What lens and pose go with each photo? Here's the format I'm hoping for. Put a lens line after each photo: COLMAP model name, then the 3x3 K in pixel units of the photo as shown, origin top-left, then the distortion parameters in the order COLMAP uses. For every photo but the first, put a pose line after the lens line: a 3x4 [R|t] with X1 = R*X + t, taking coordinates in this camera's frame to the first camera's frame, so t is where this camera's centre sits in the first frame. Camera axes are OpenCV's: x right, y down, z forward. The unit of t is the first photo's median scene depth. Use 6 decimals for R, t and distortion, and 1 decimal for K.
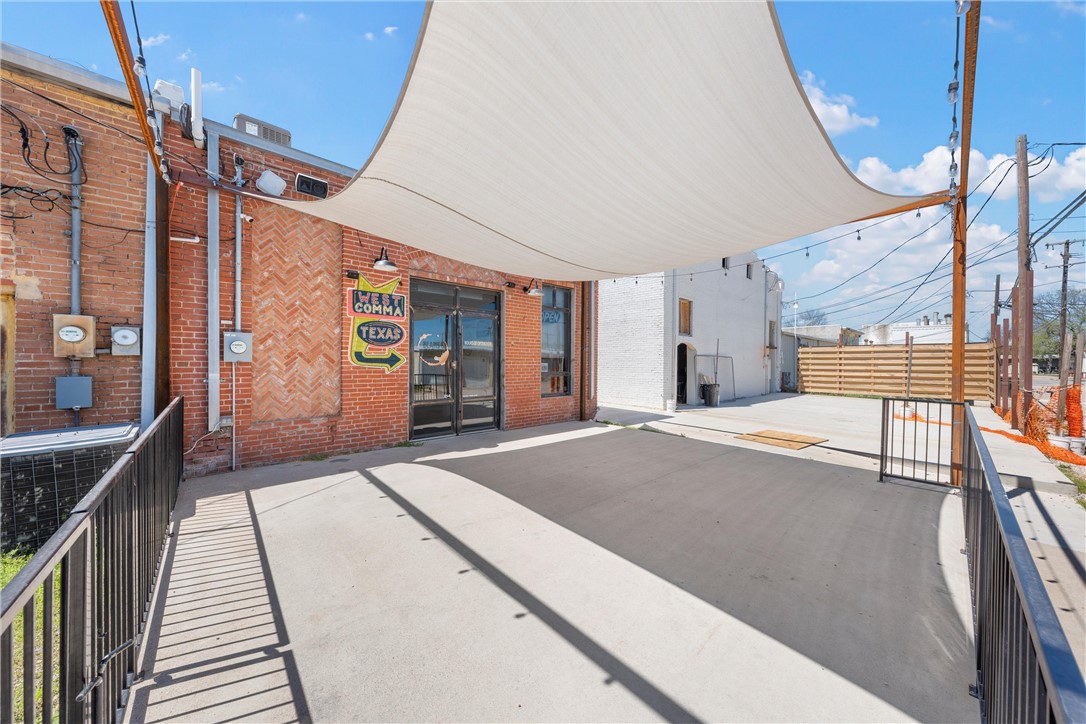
lens RADIAL K [[369.1, 0, 546.6], [0, 369.1, 361.4], [0, 0, 1]] dist [-0.002105, -0.000016]
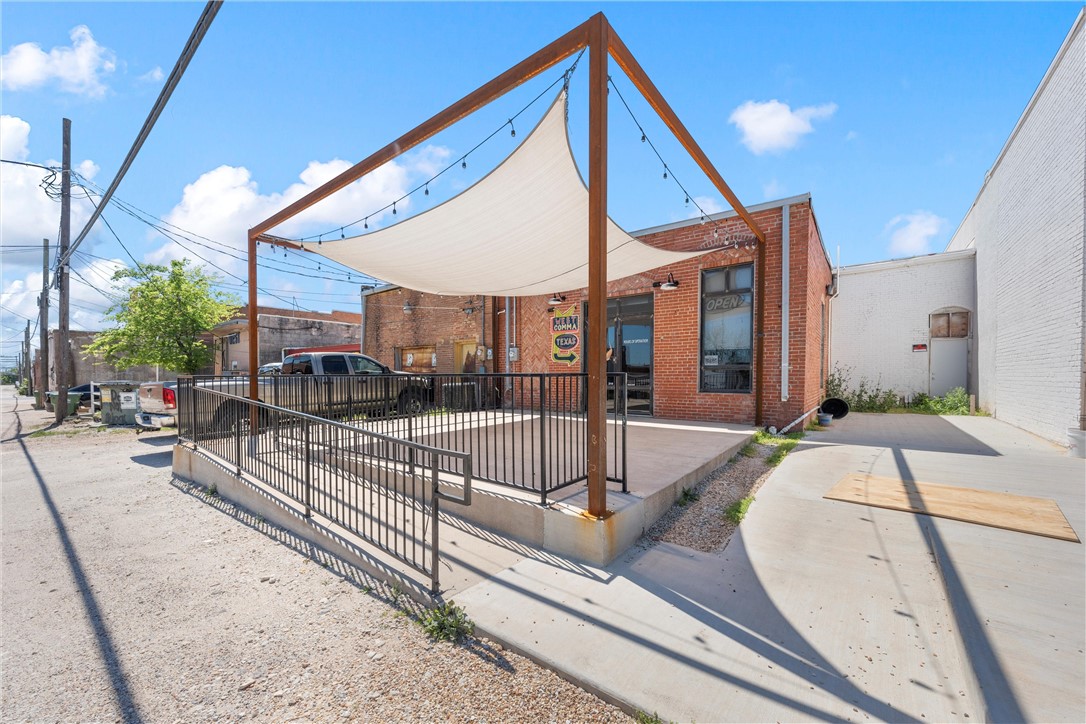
lens RADIAL K [[416.1, 0, 540.9], [0, 416.1, 384.5], [0, 0, 1]] dist [-0.000822, -0.000617]
pose [[0.164829, 0.014104, -0.986221, 1.371855], [0.002906, 0.999886, 0.014785, 0.087747], [0.986318, -0.005303, 0.164769, 0.597125]]
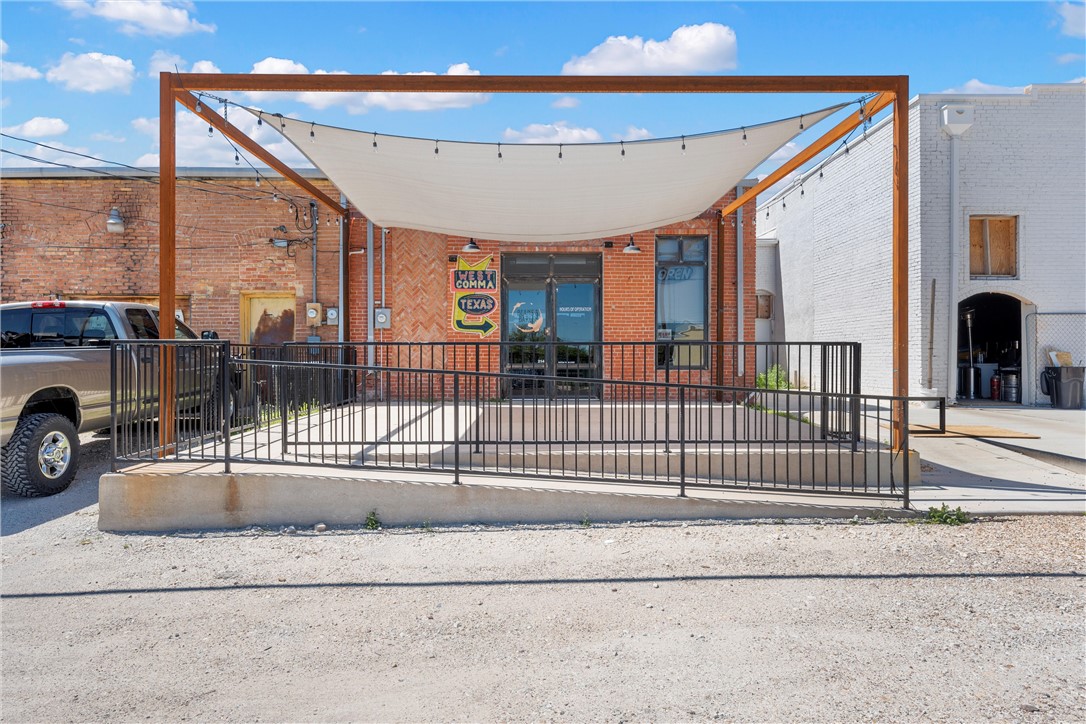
lens RADIAL K [[668.6, 0, 538.7], [0, 668.6, 358.4], [0, 0, 1]] dist [0.004988, -0.000345]
pose [[0.745649, -0.005783, -0.666314, 1.156869], [0.005088, 0.999983, -0.002984, 0.107776], [0.666320, -0.001166, 0.745665, -0.483168]]
